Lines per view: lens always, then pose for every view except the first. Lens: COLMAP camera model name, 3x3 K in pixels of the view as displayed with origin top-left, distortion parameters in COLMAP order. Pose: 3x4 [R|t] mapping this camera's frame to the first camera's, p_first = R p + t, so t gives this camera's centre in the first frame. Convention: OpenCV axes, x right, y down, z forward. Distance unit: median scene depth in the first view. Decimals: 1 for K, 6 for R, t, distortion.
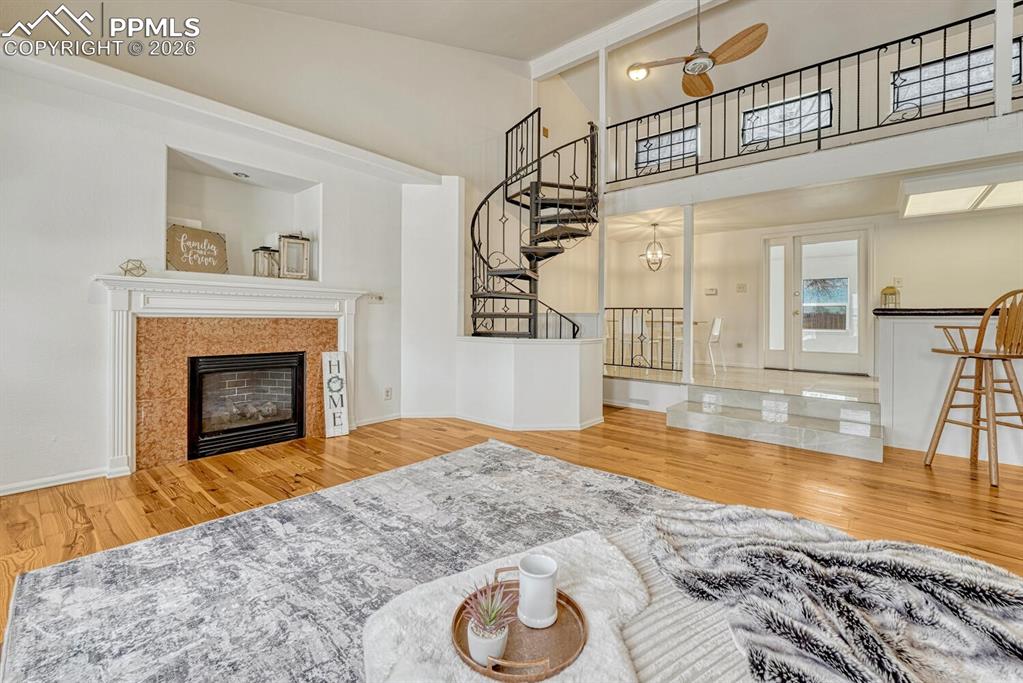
lens RADIAL K [[431.9, 0, 527.0], [0, 431.9, 319.6], [0, 0, 1]] dist [-0.010839, 0.001805]
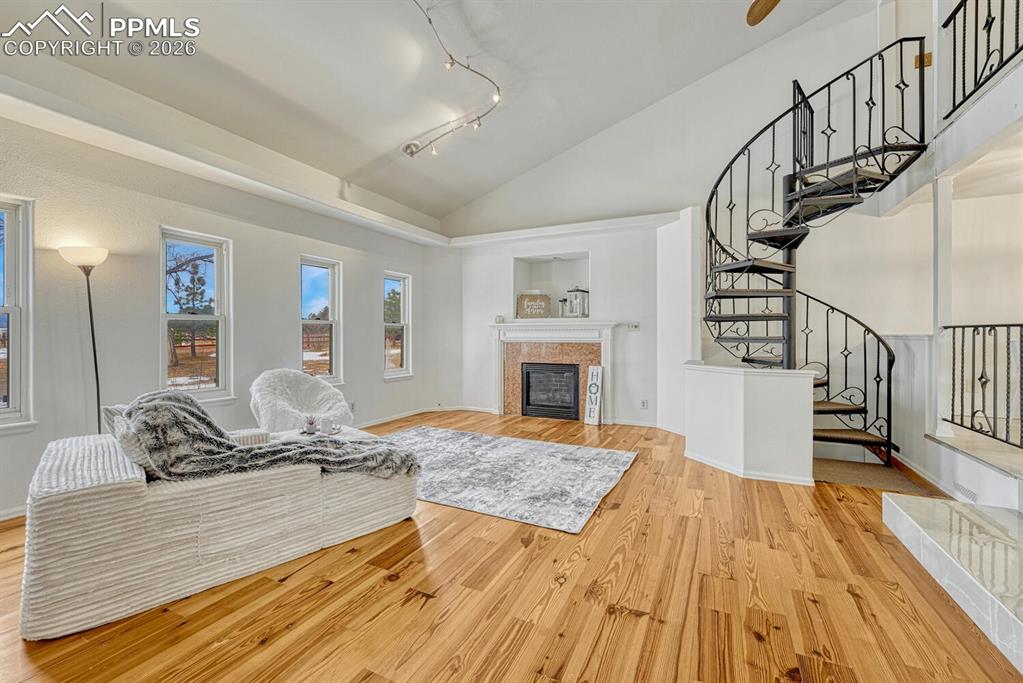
lens RADIAL K [[431.9, 0, 512.8], [0, 431.9, 340.6], [0, 0, 1]] dist [-0.010839, 0.001805]
pose [[0.237318, 0.001171, -0.971431, 1.196216], [0.000767, 0.999999, 0.001392, -0.016784], [0.971432, -0.001076, 0.237317, 0.532030]]
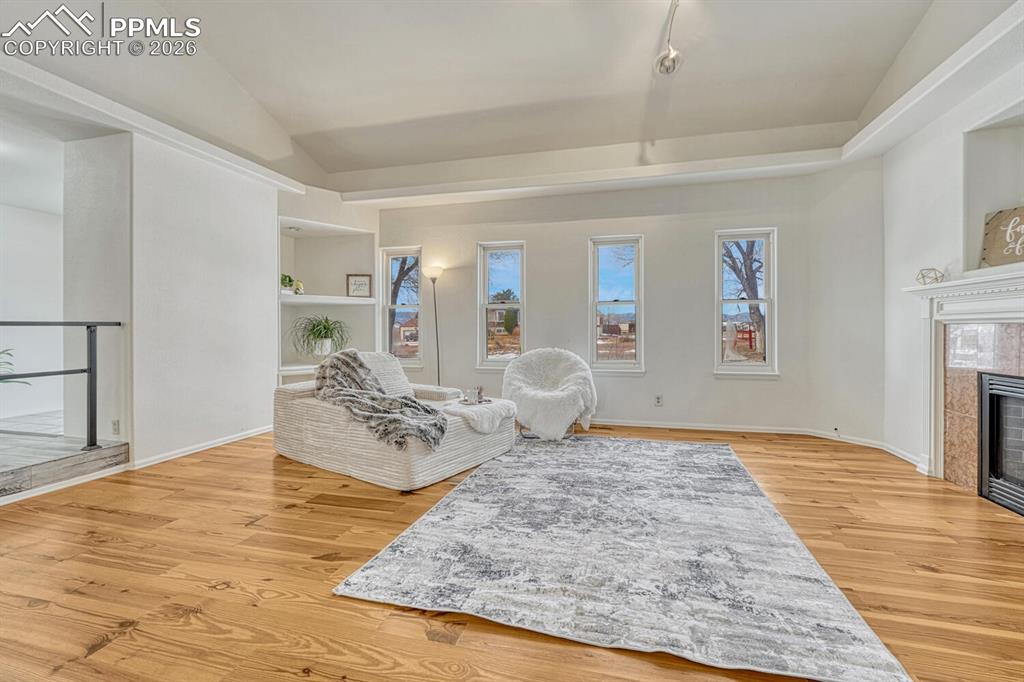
lens RADIAL K [[432.4, 0, 515.9], [0, 432.4, 334.4], [0, 0, 1]] dist [-0.010839, 0.001805]
pose [[-0.909715, -0.002952, -0.415223, 0.406049], [-0.006667, 0.999950, 0.007498, 0.017299], [0.415180, 0.009589, -0.909689, 1.489144]]
